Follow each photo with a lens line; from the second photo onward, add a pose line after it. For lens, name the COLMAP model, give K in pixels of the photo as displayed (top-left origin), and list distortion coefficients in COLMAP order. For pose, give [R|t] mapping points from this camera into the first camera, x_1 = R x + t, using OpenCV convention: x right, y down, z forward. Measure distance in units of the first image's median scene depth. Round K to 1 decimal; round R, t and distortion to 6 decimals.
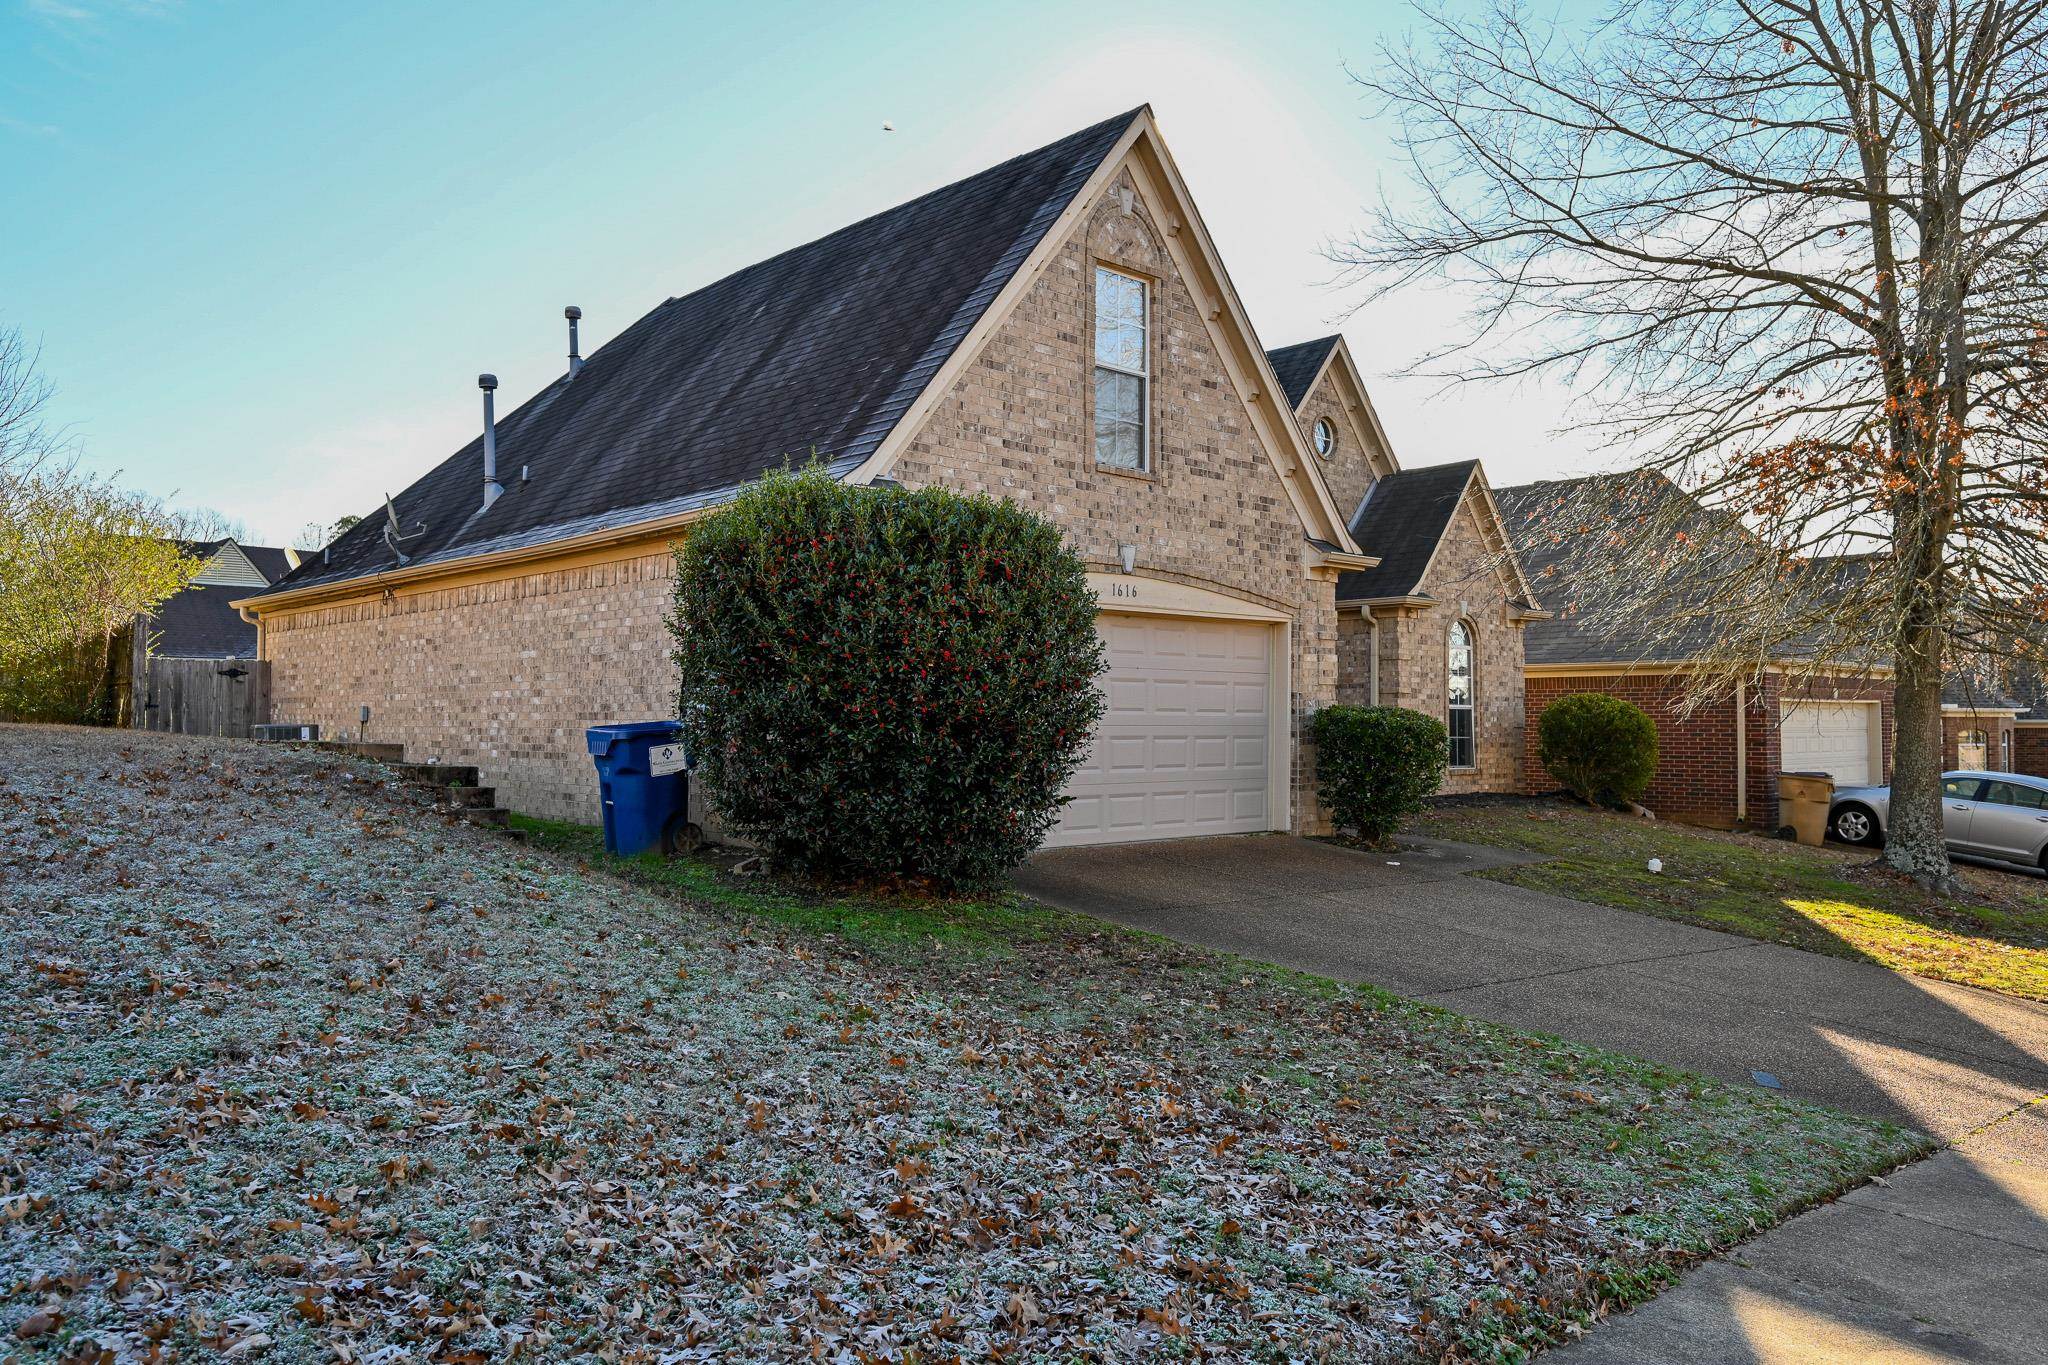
lens RADIAL K [[1412.7, 0, 1022.1], [0, 1412.7, 683.7], [0, 0, 1]] dist [0.000058, -0.000063]
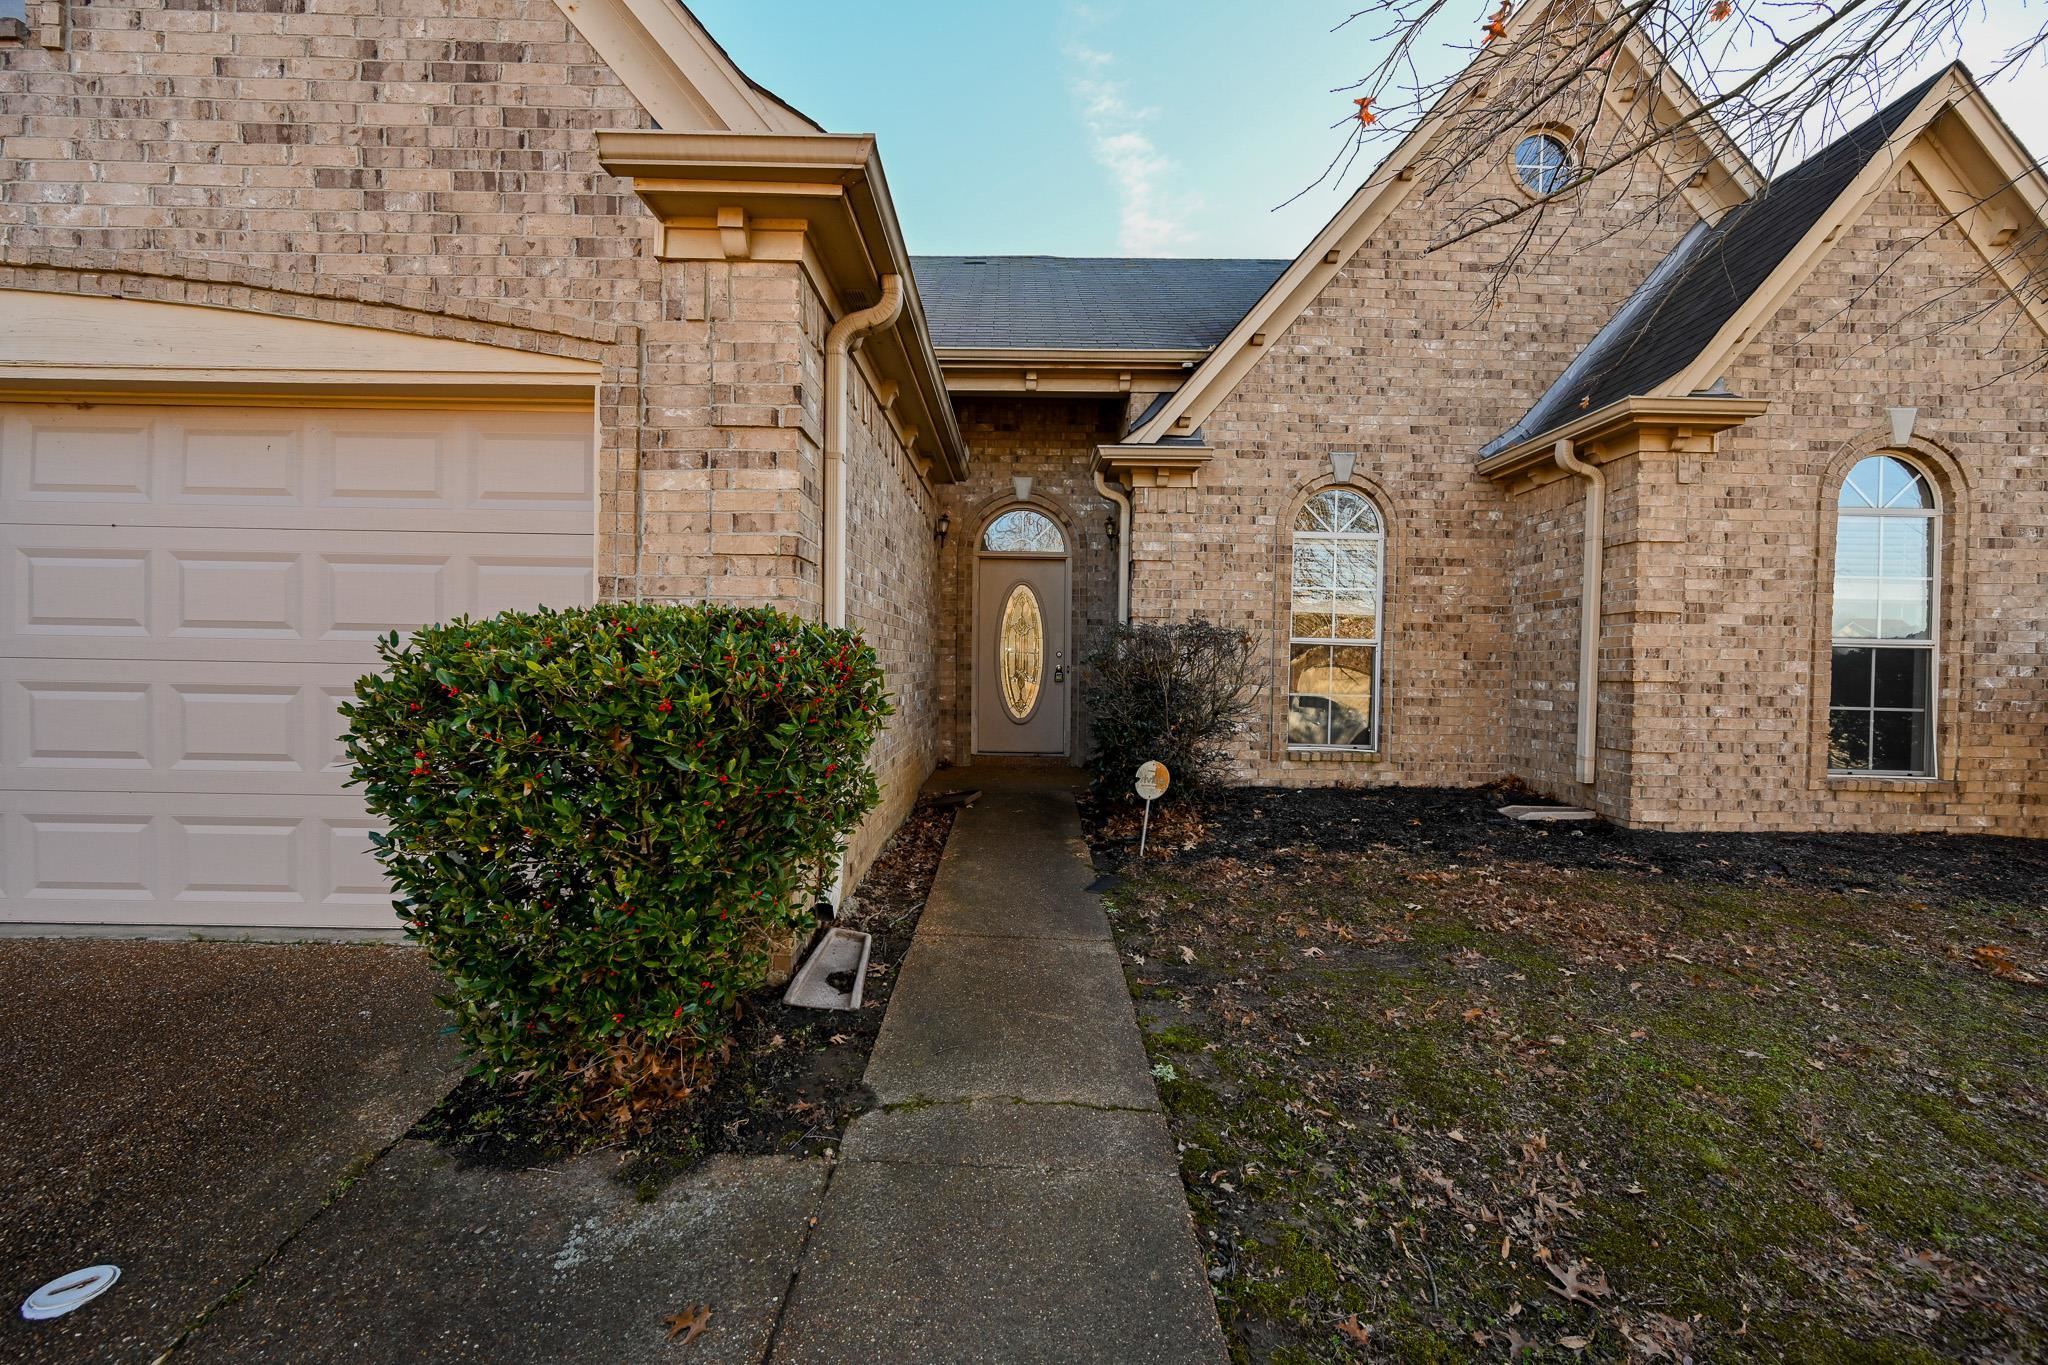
lens RADIAL K [[806.3, 0, 1026.2], [0, 806.3, 679.5], [0, 0, 1]] dist [0.002469, -0.000349]
pose [[0.743066, 0.019932, -0.668921, 0.296101], [0.005523, 0.999340, 0.035912, 0.018545], [0.669196, -0.030380, 0.742465, 0.656297]]
